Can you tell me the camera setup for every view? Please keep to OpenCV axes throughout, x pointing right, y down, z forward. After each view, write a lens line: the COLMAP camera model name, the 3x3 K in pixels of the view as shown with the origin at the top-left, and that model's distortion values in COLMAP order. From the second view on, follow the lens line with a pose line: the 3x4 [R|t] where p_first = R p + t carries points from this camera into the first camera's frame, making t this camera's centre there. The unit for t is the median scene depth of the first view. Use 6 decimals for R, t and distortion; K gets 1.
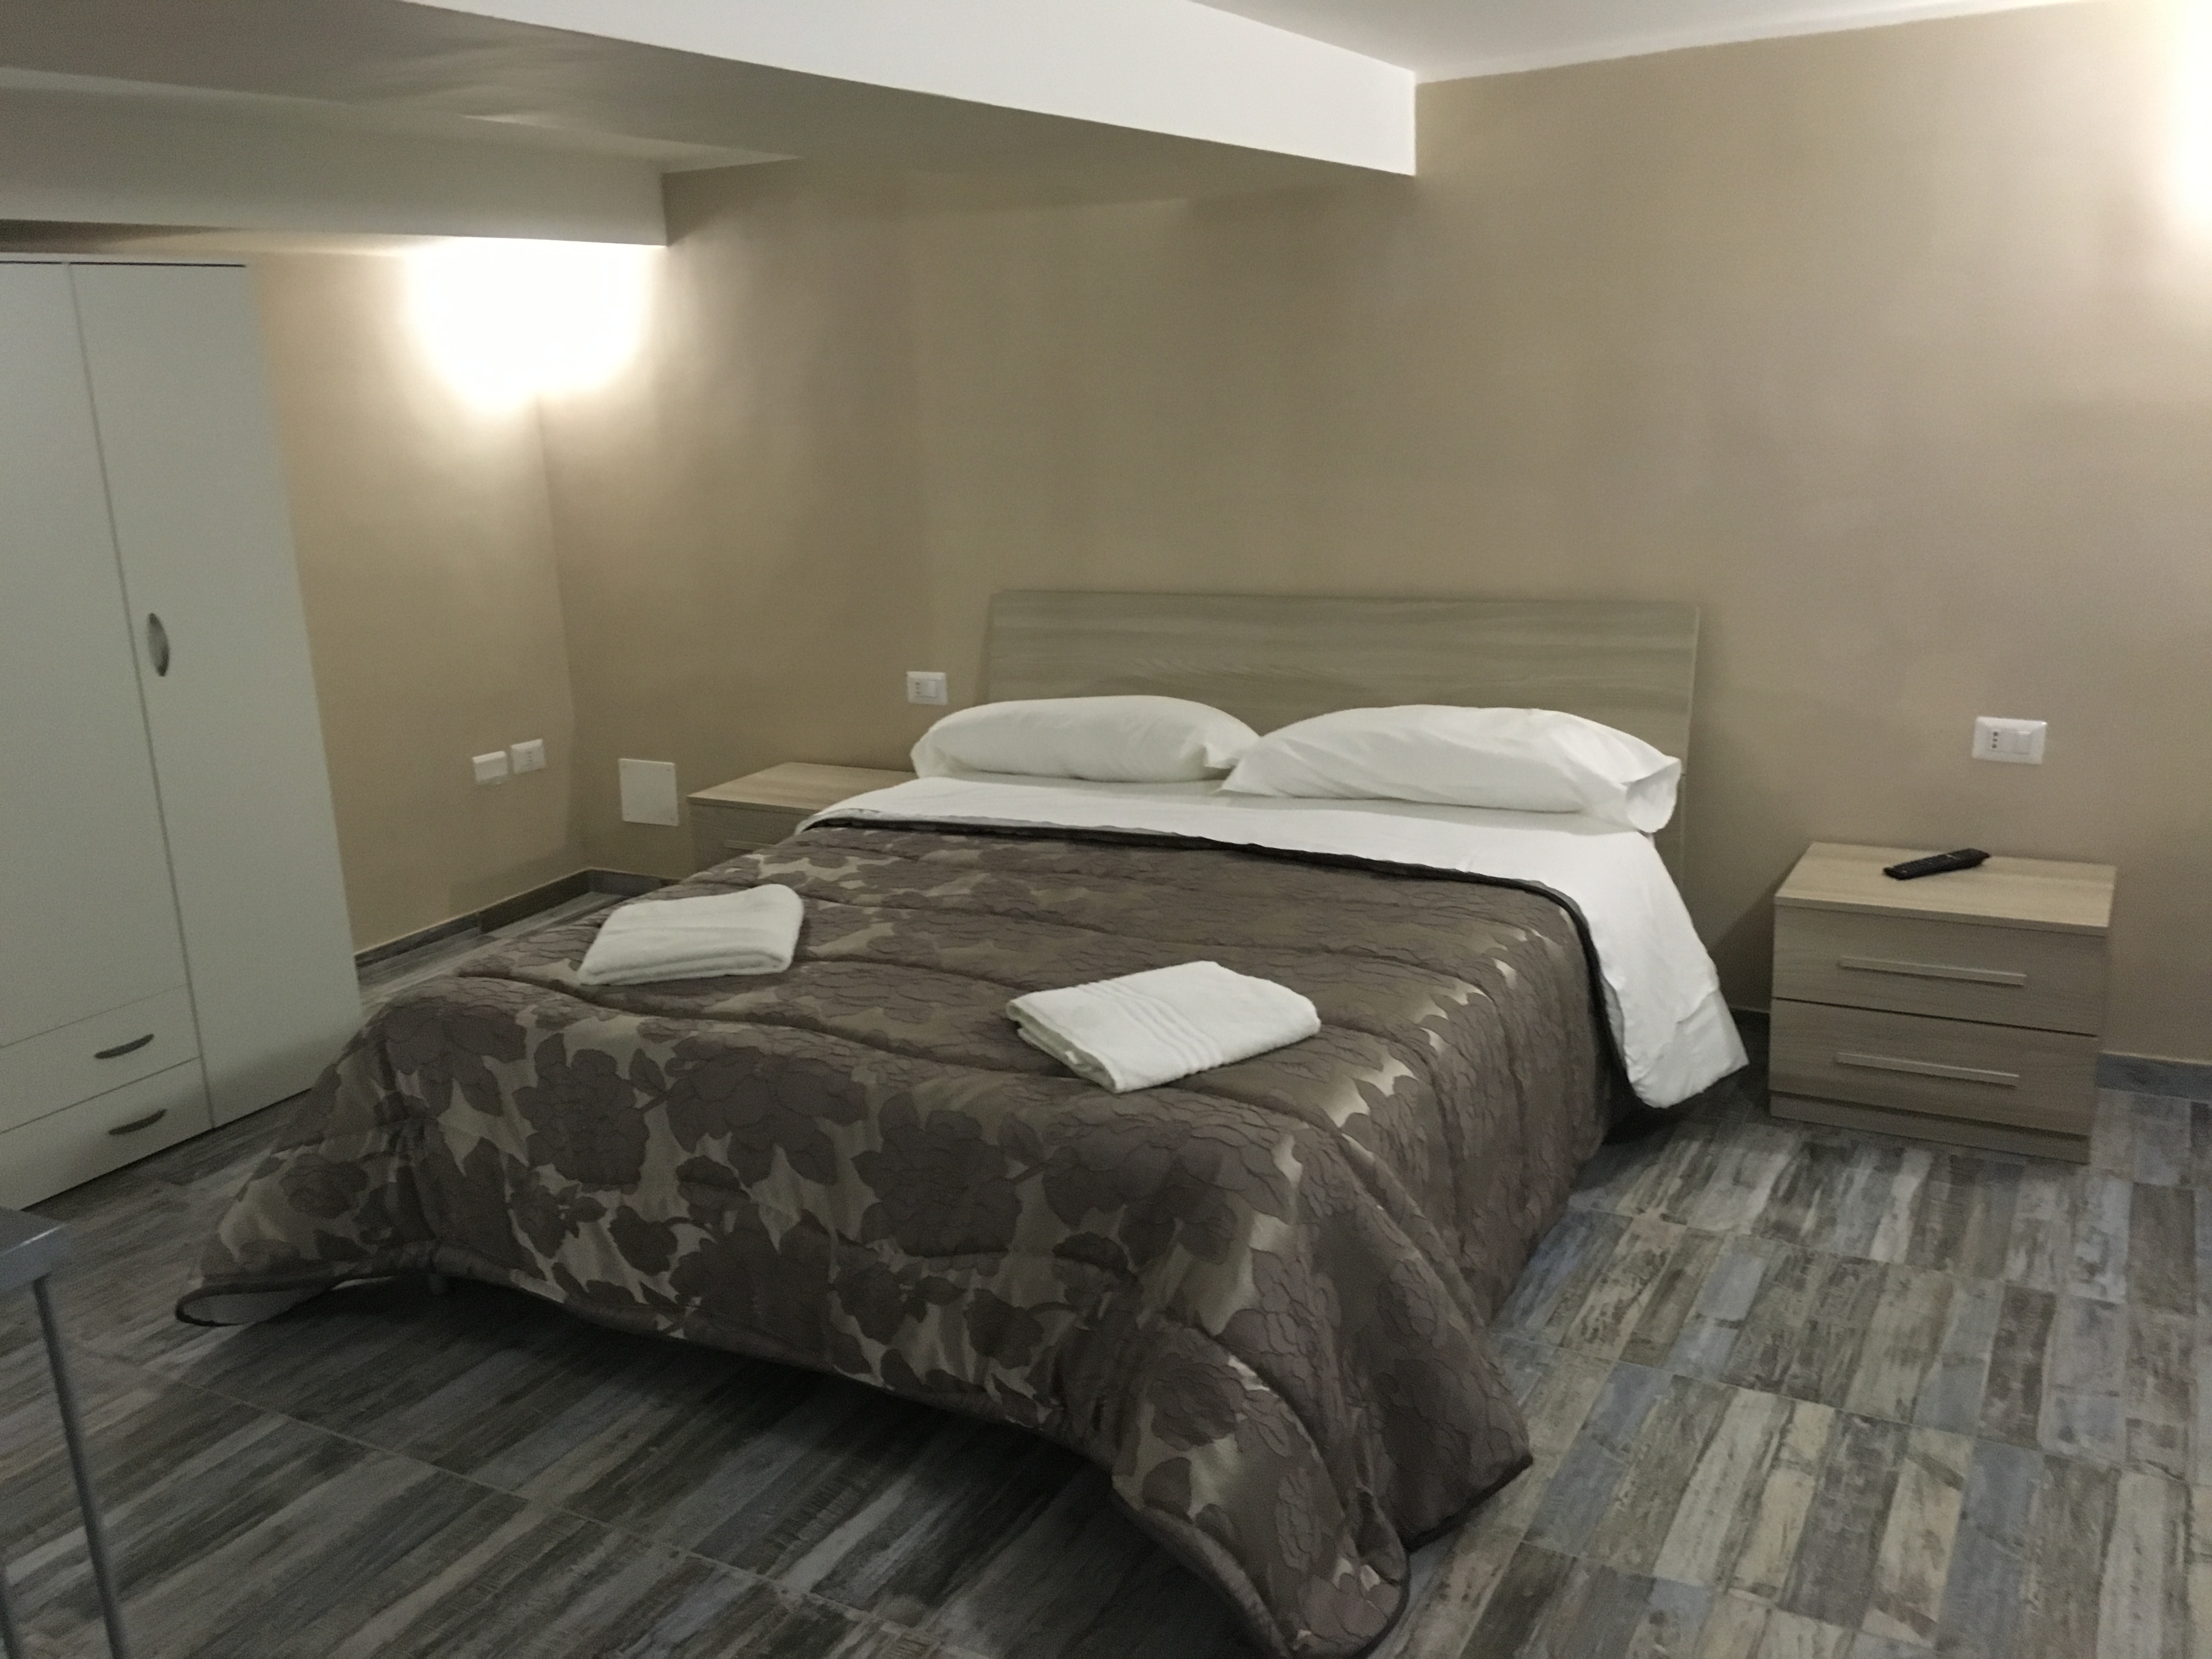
lens RADIAL K [[1875.1, 0, 1098.0], [0, 1875.1, 840.4], [0, 0, 1]] dist [0.015586, 0.005118]
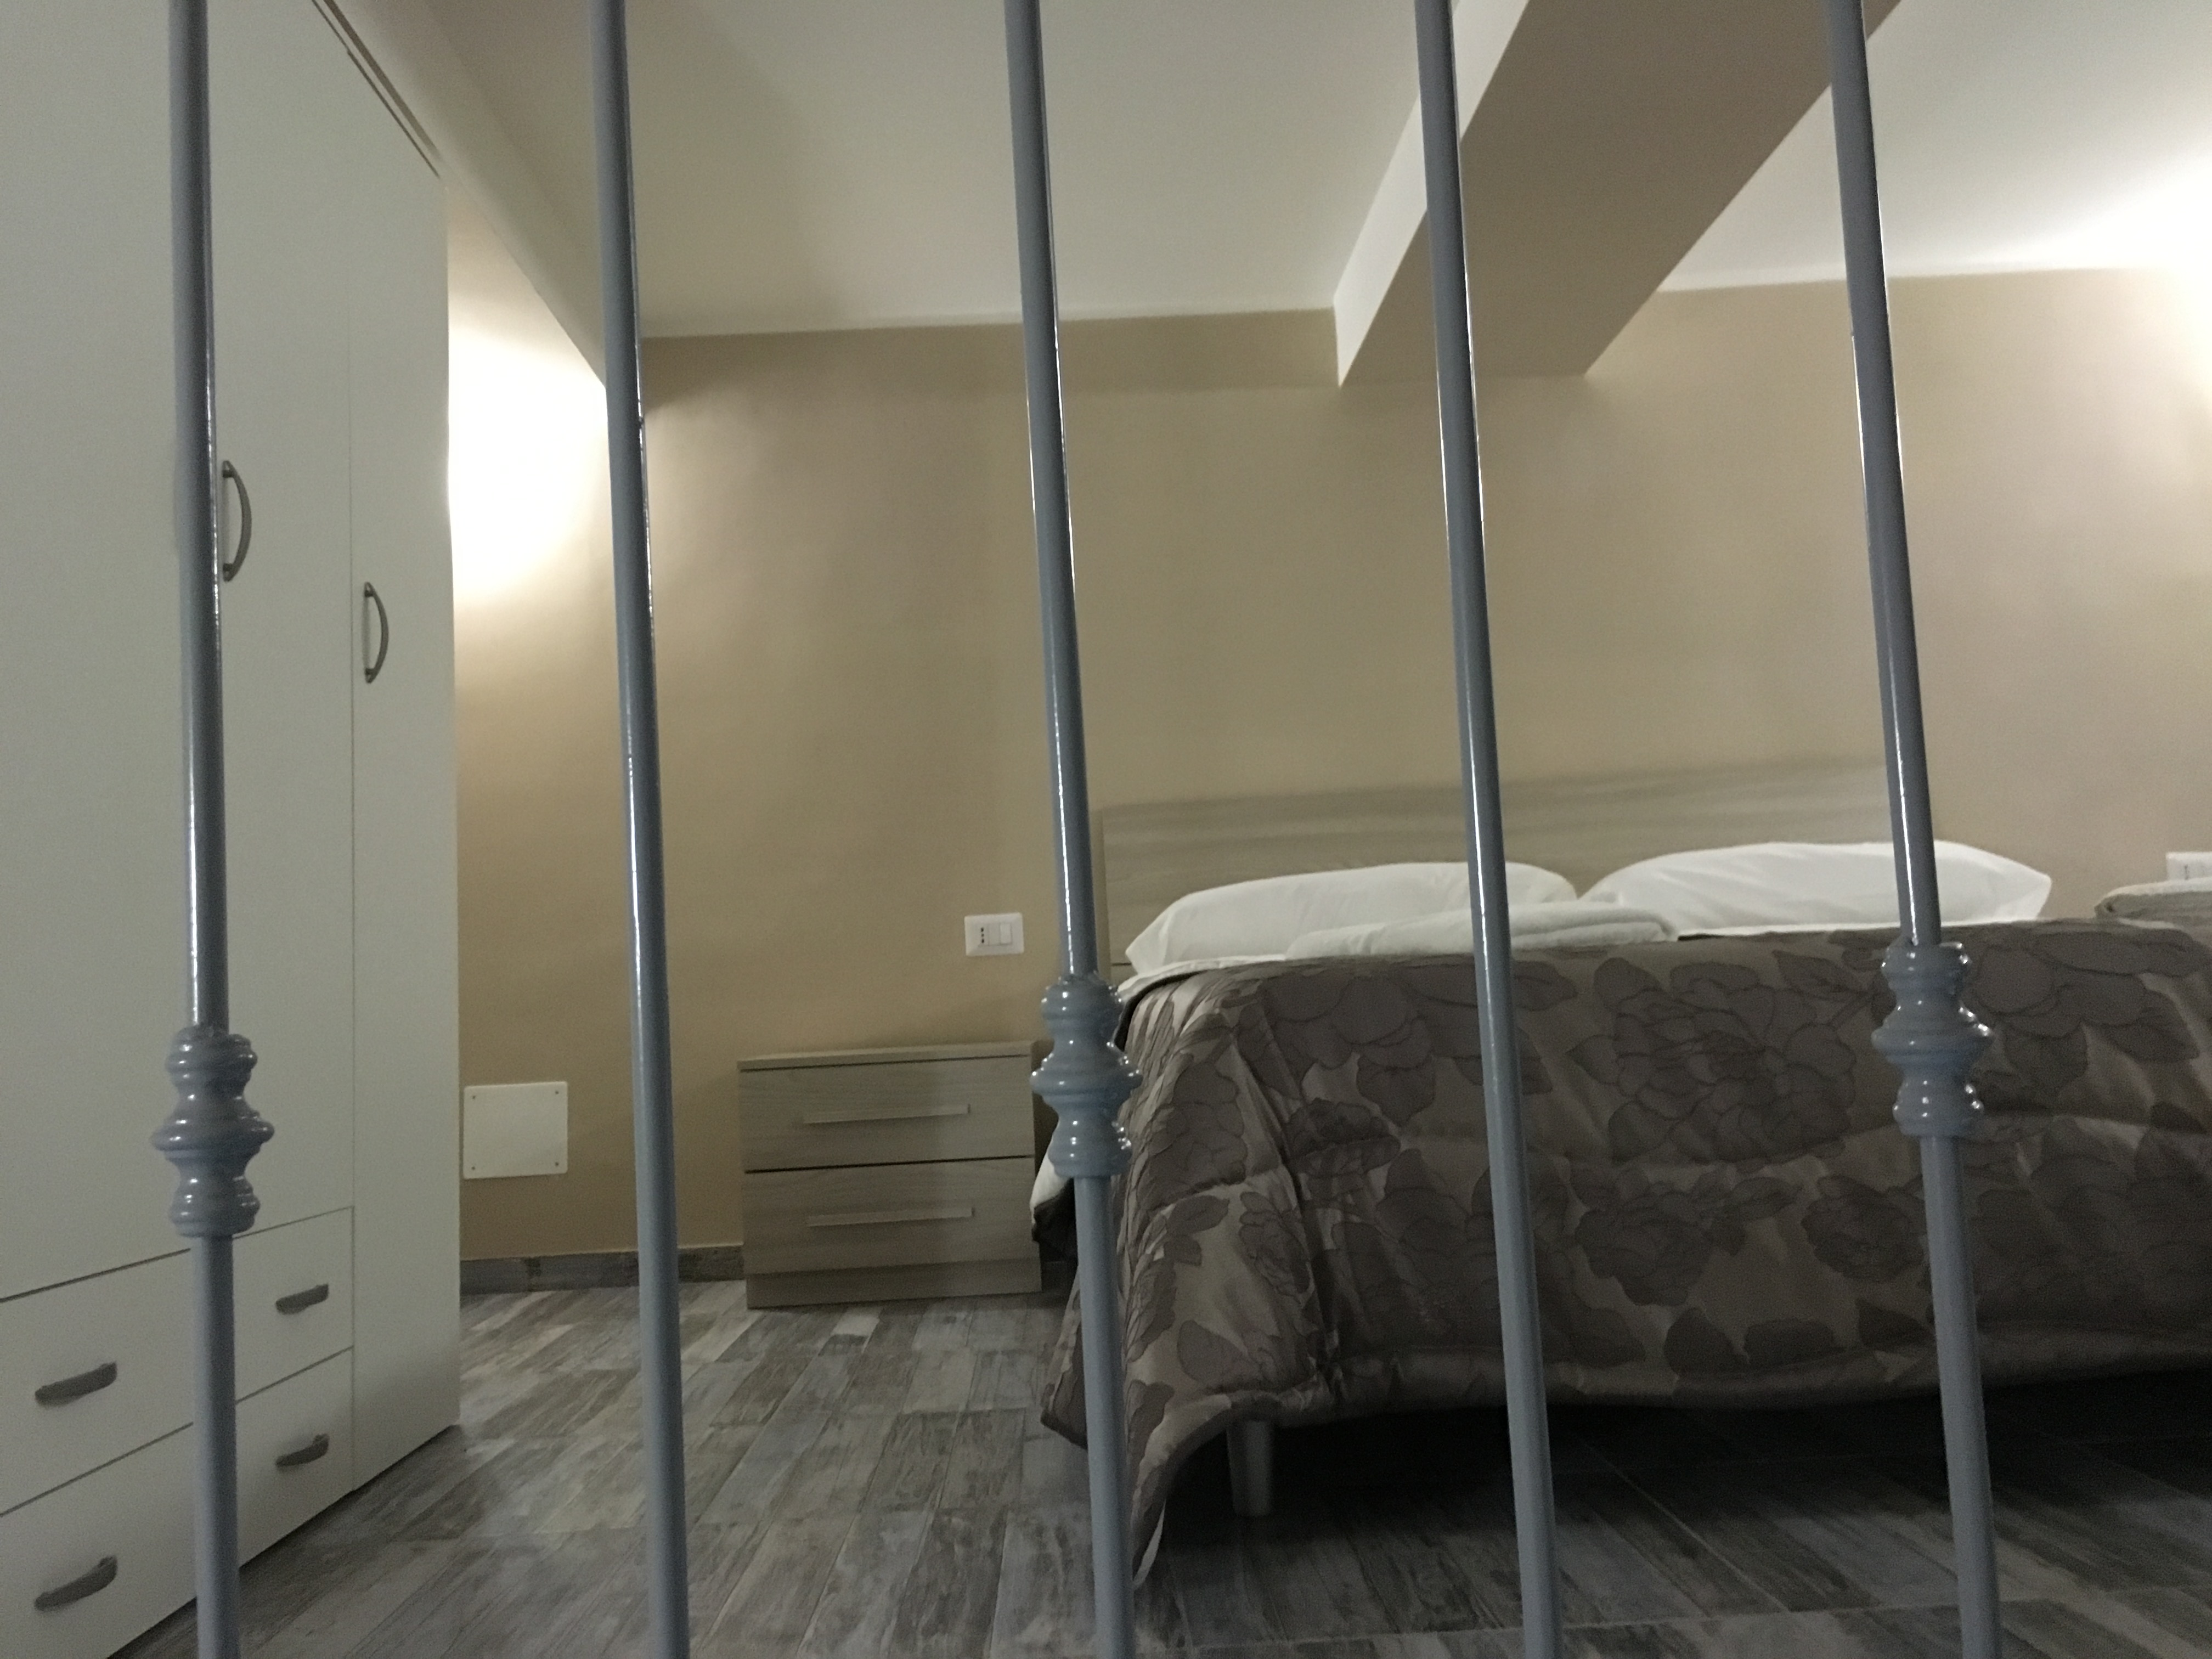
lens RADIAL K [[1875.1, 0, 1107.6], [0, 1875.1, 836.8], [0, 0, 1]] dist [0.015586, 0.005118]
pose [[0.862648, 0.053550, 0.502962, -0.599002], [0.135370, 0.933664, -0.331583, 0.199777], [-0.487354, 0.354125, 0.798174, 0.423050]]
